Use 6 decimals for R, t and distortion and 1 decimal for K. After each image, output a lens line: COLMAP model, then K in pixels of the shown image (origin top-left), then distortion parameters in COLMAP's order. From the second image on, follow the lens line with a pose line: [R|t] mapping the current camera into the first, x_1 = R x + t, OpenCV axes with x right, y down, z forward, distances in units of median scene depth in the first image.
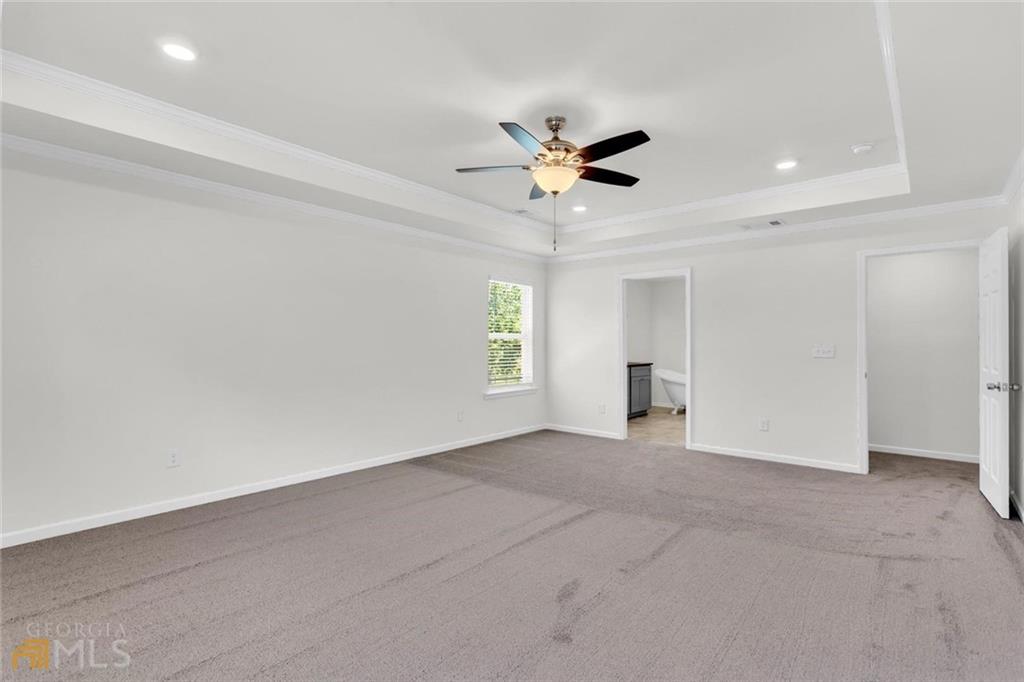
lens RADIAL K [[486.0, 0, 510.6], [0, 486.0, 339.8], [0, 0, 1]] dist [0.001430, 0.000631]
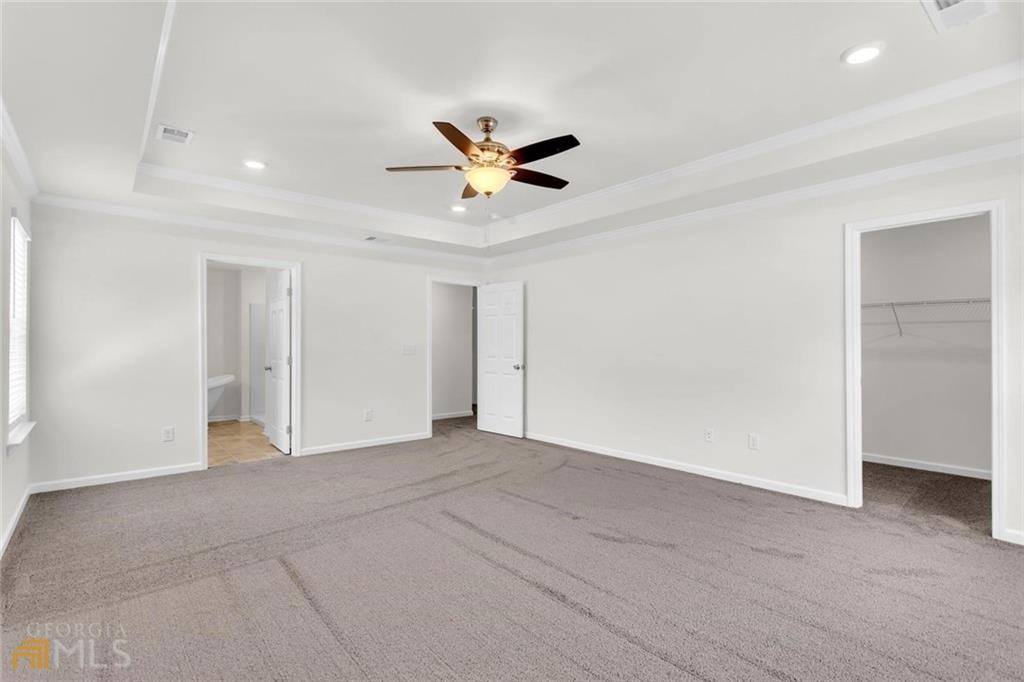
lens RADIAL K [[493.6, 0, 523.7], [0, 493.6, 345.2], [0, 0, 1]] dist [0.001609, 0.001111]
pose [[0.153285, -0.002364, 0.988179, -0.829220], [-0.008950, 0.999953, 0.003780, 0.005216], [-0.988142, -0.009424, 0.153256, 0.705439]]
